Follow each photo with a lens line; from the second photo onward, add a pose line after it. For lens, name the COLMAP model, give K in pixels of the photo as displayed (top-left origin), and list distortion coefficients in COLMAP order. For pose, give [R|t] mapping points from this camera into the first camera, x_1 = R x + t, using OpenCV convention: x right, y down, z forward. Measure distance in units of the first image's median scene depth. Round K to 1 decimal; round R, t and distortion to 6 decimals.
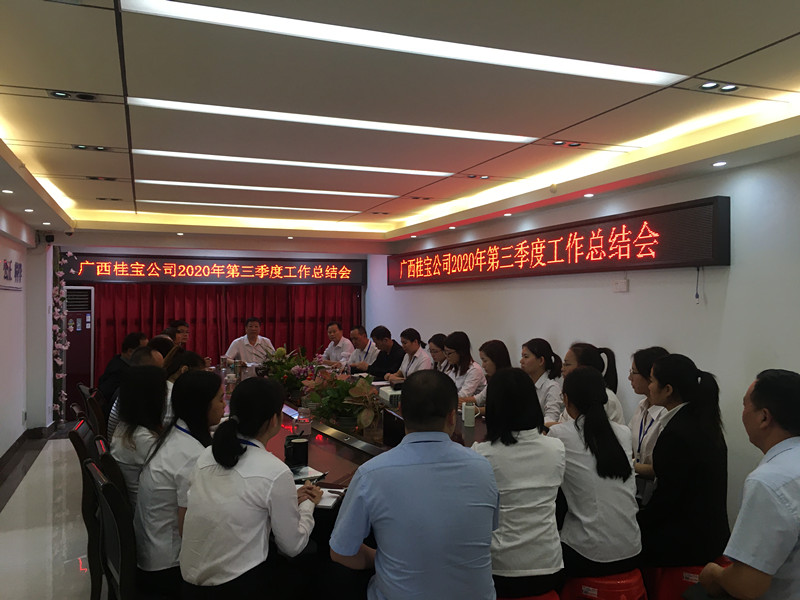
lens RADIAL K [[668.7, 0, 387.1], [0, 668.7, 298.5], [0, 0, 1]] dist [0.056557, -0.051620]
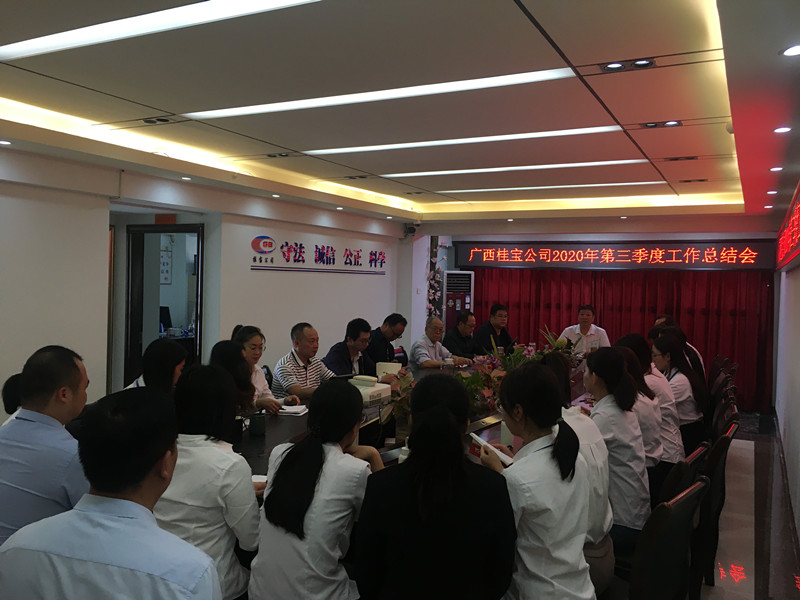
lens RADIAL K [[668.7, 0, 403.9], [0, 668.7, 296.9], [0, 0, 1]] dist [0.056557, -0.051620]
pose [[0.688994, 0.033059, -0.724013, 0.310331], [-0.019910, 0.999446, 0.026689, -0.003236], [0.724493, -0.003973, 0.689270, 0.173779]]
